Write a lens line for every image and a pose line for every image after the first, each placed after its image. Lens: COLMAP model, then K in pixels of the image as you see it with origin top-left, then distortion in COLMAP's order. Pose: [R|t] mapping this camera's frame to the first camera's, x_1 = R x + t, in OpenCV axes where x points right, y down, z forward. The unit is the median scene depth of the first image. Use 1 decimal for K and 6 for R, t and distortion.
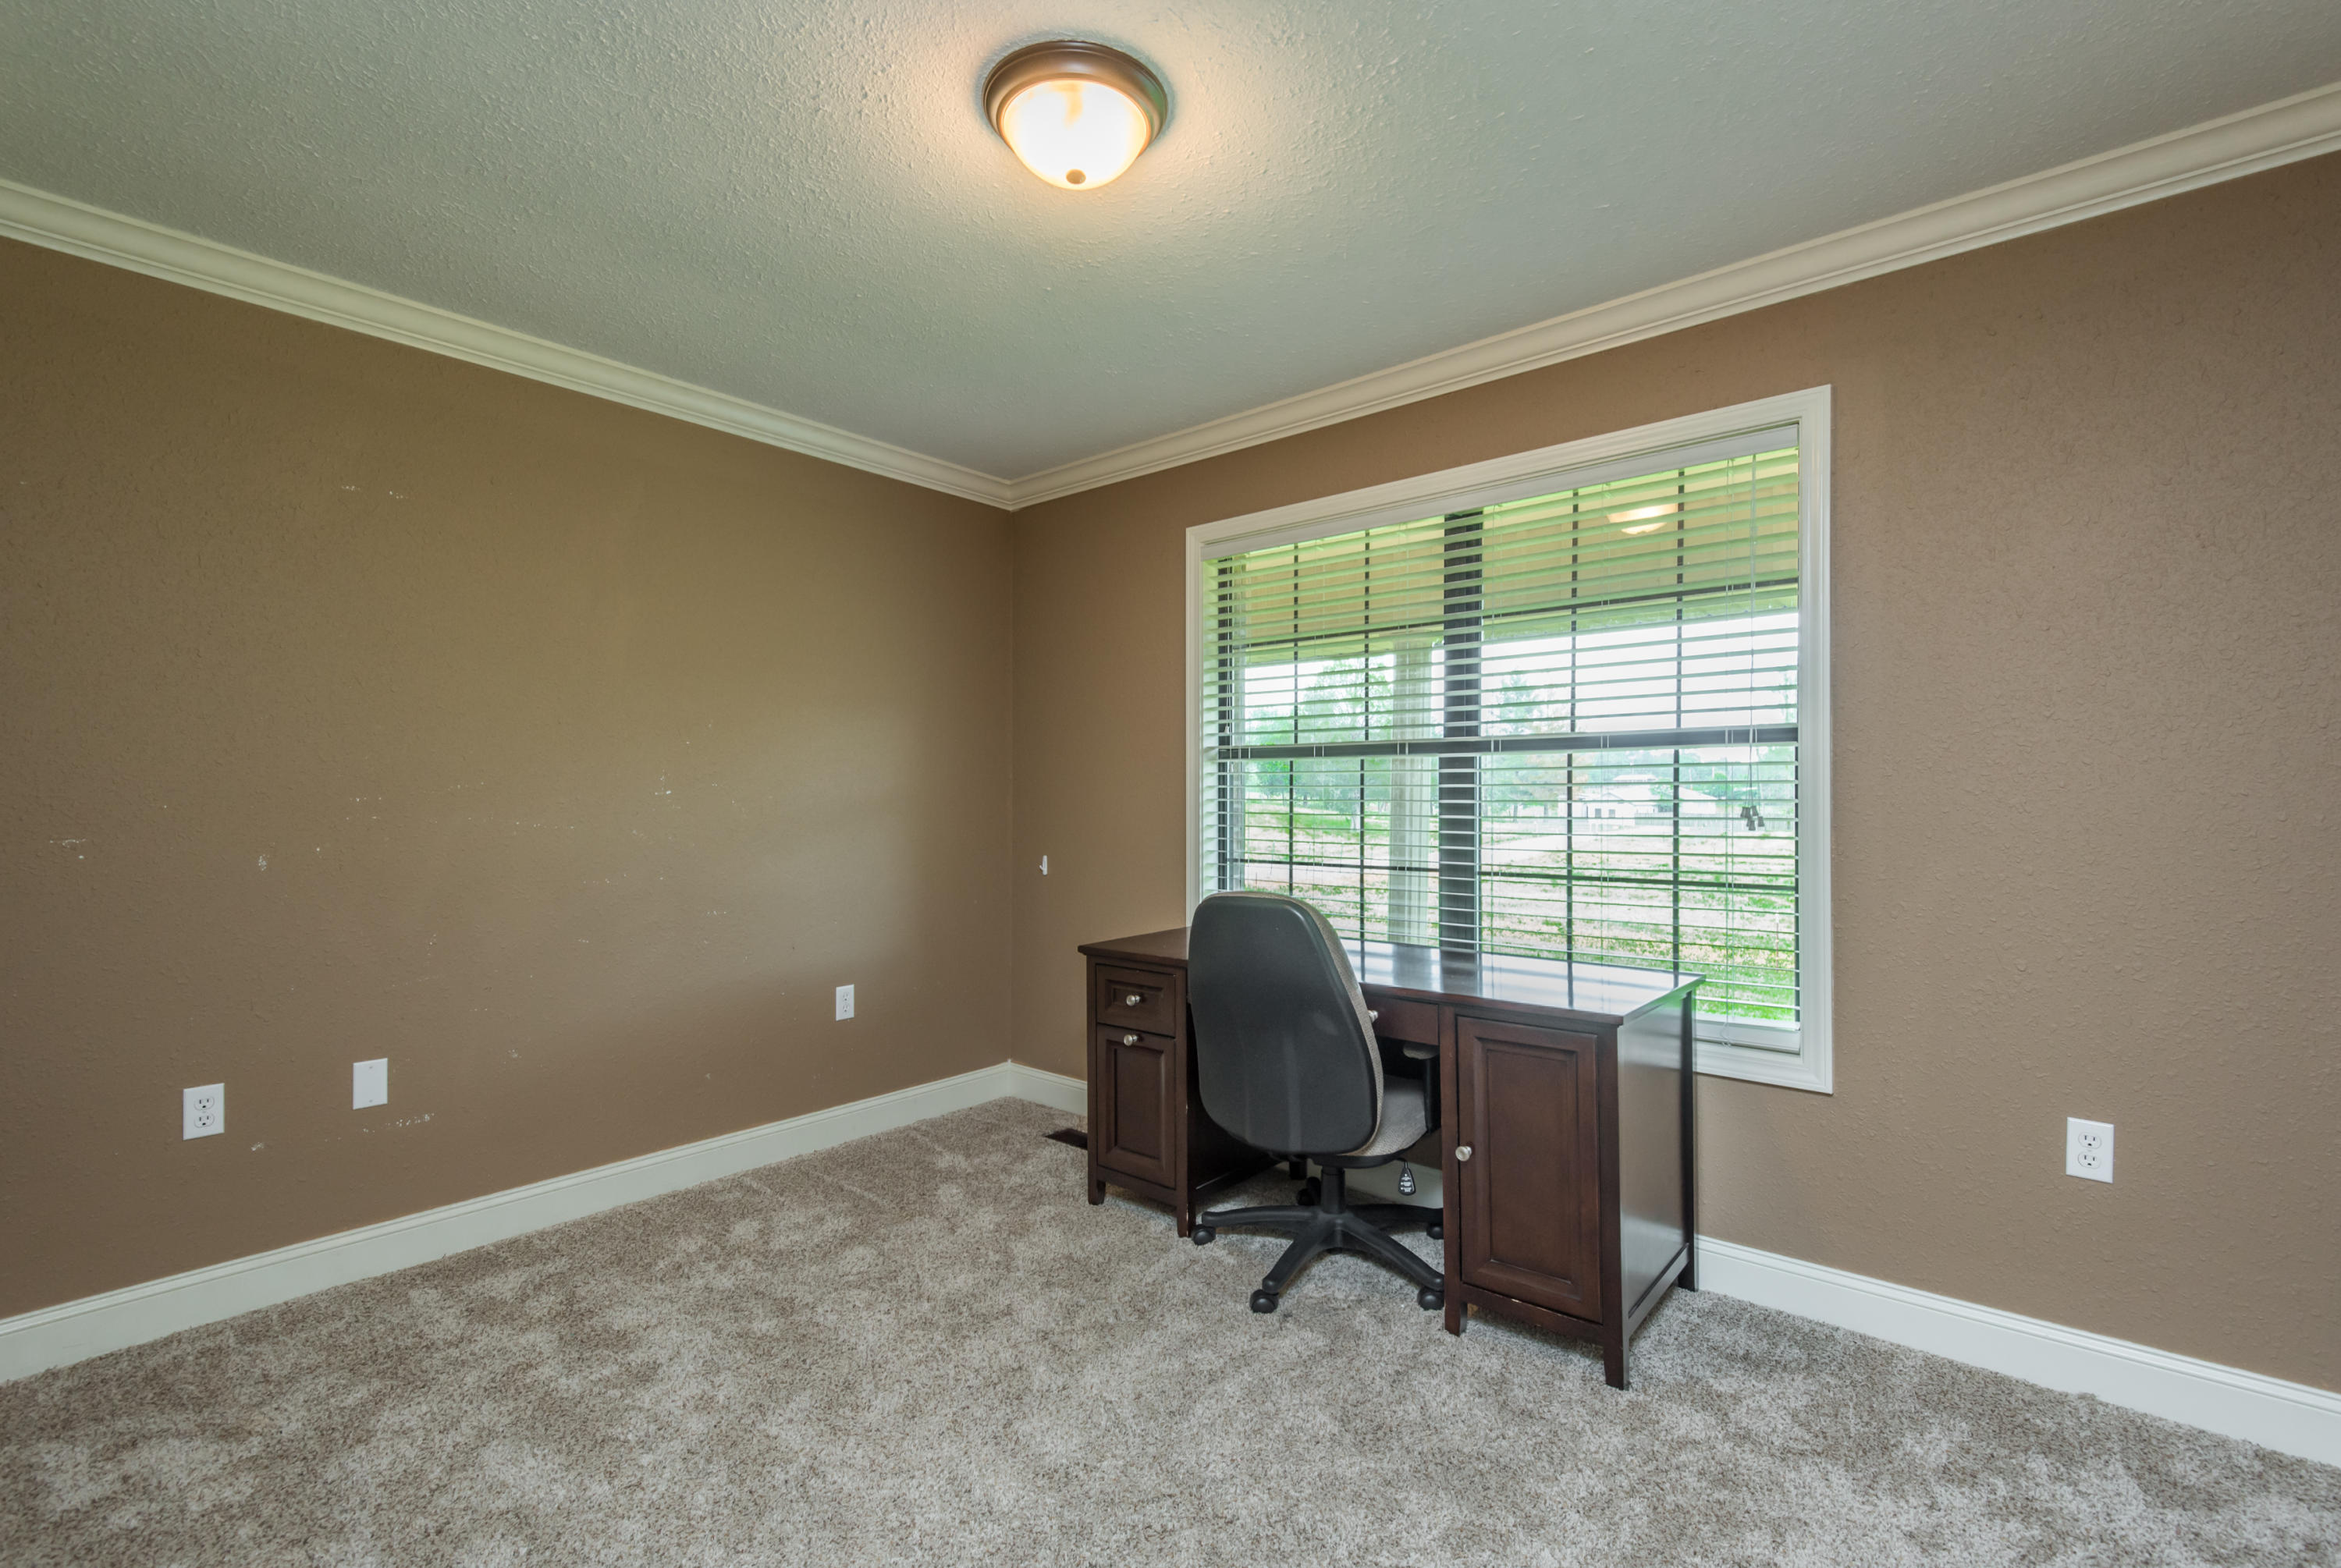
lens RADIAL K [[1071.5, 0, 1187.4], [0, 1071.5, 792.3], [0, 0, 1]] dist [-0.002609, -0.000612]
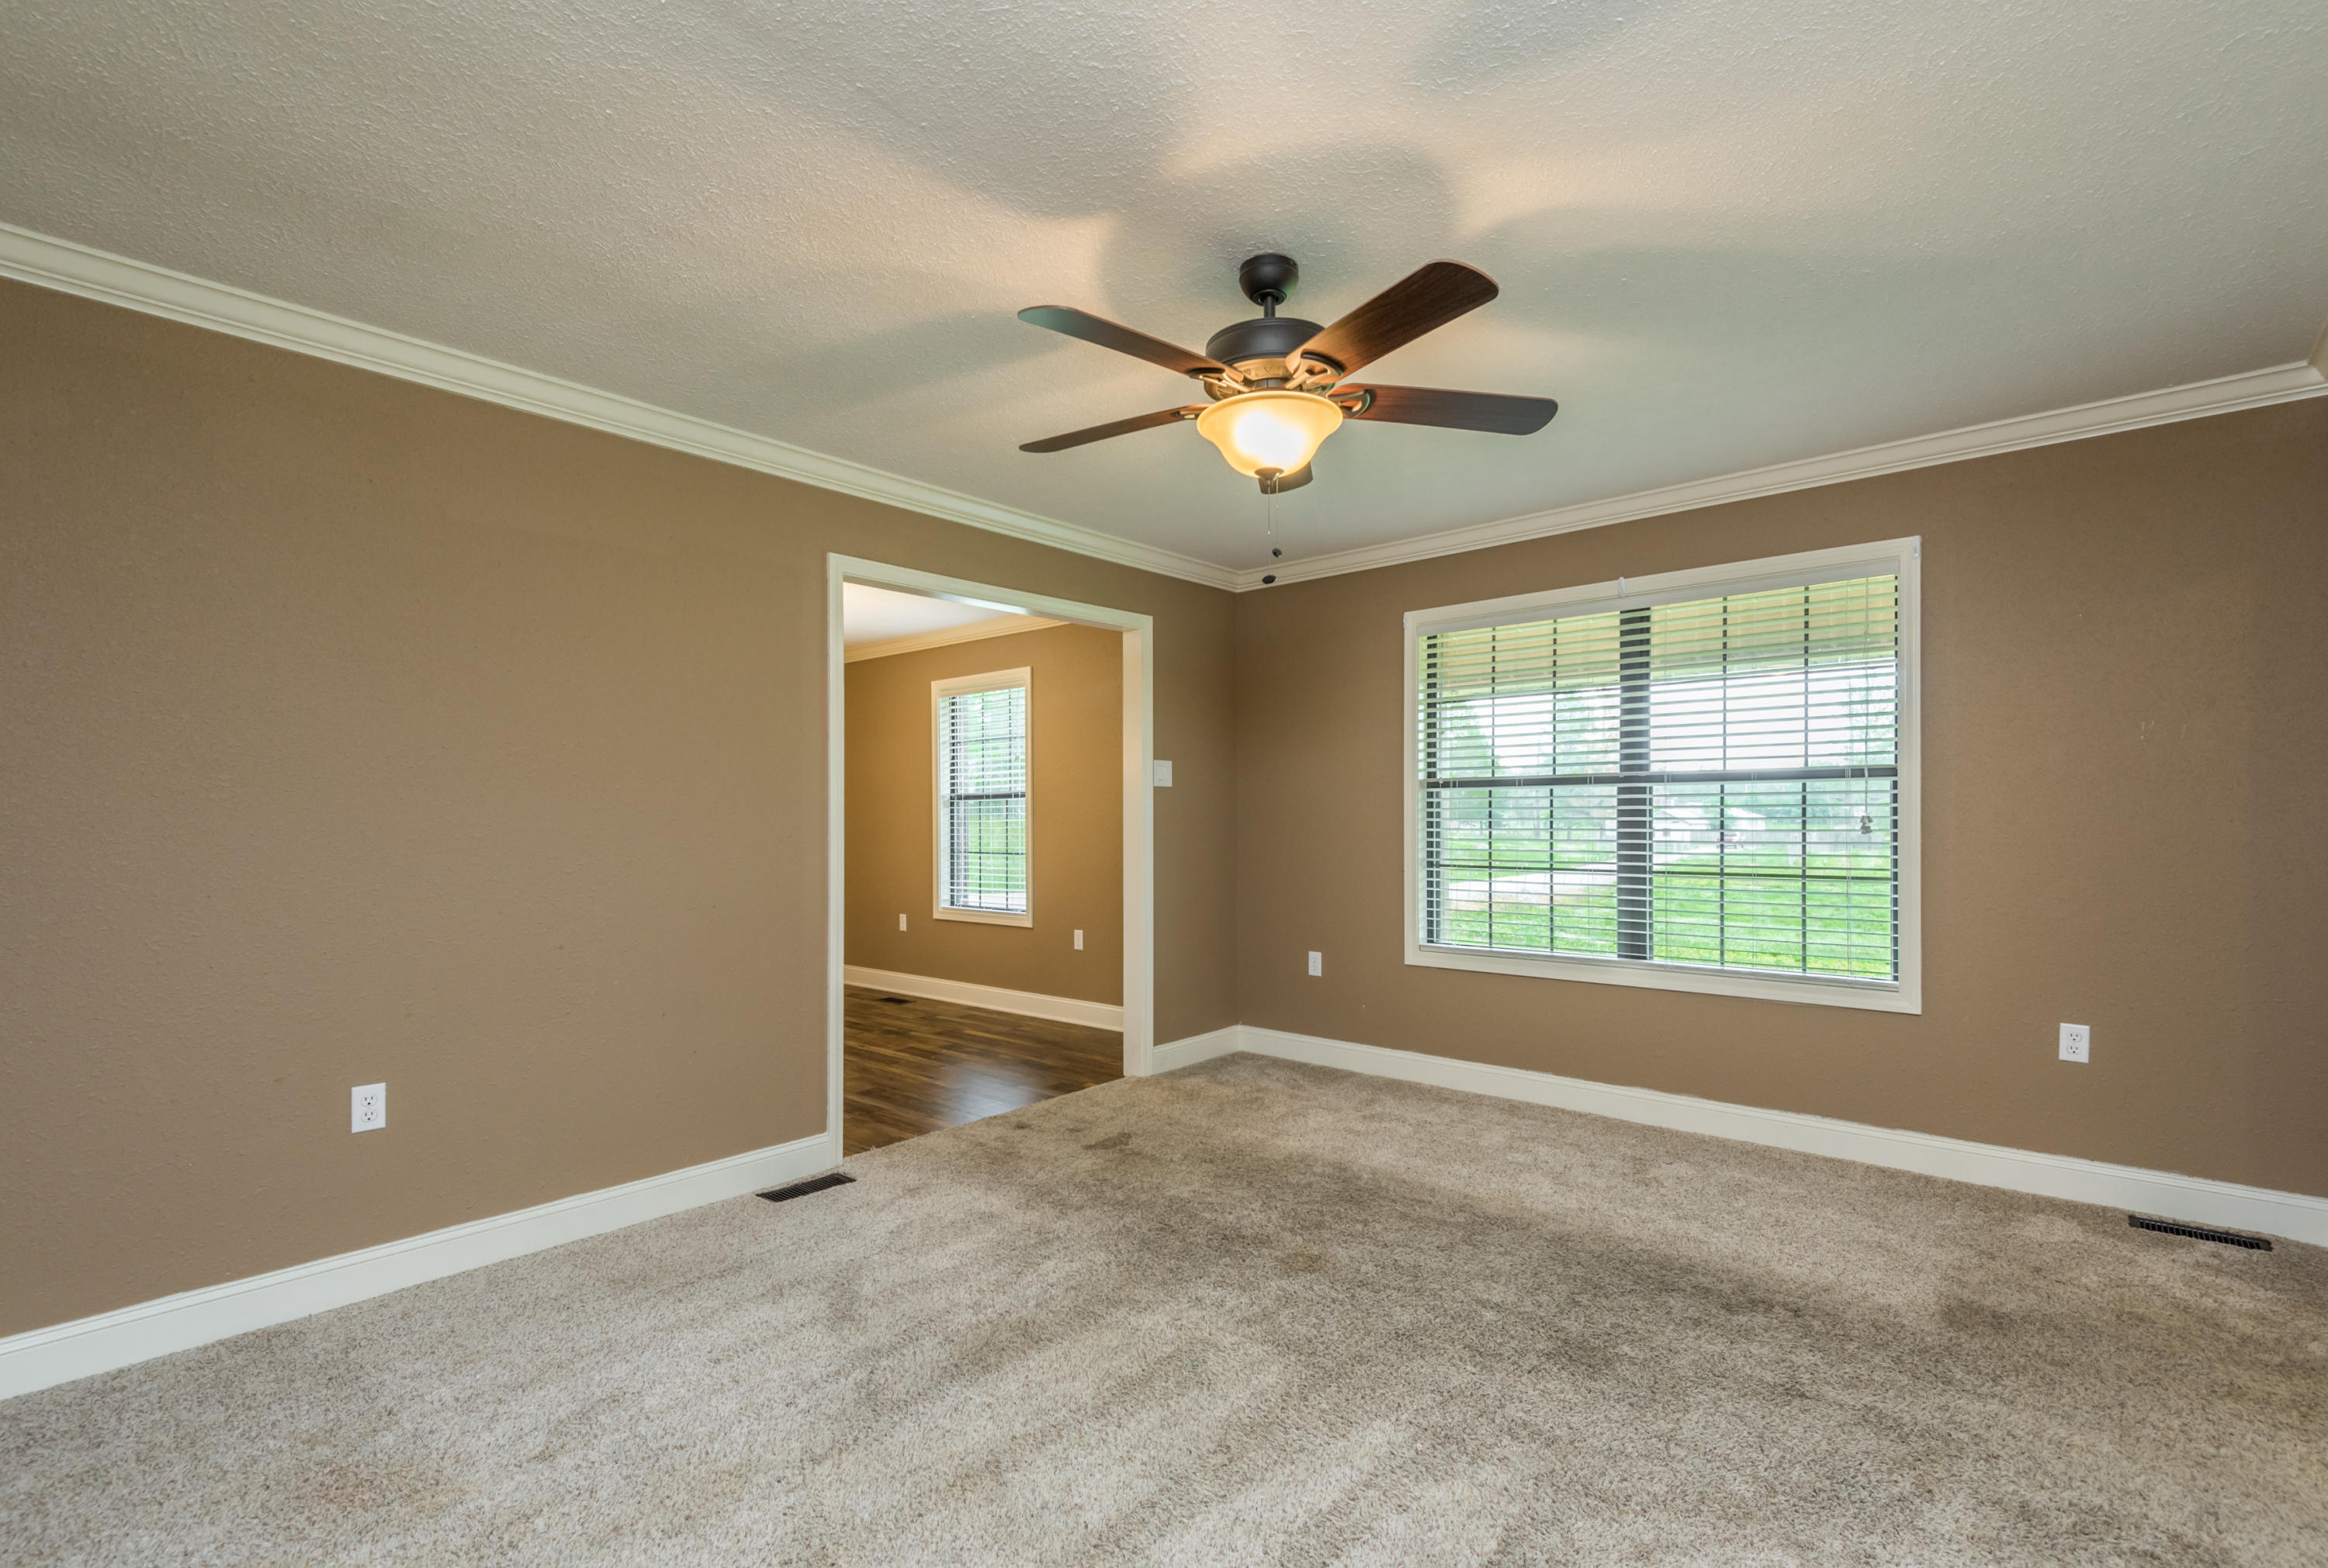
lens RADIAL K [[1065.7, 0, 1165.8], [0, 1065.7, 819.2], [0, 0, 1]] dist [-0.002609, -0.000612]
pose [[0.999990, -0.001782, 0.004007, -0.348792], [0.001784, 0.999998, -0.000428, 0.007894], [-0.004006, 0.000435, 0.999992, -0.363067]]
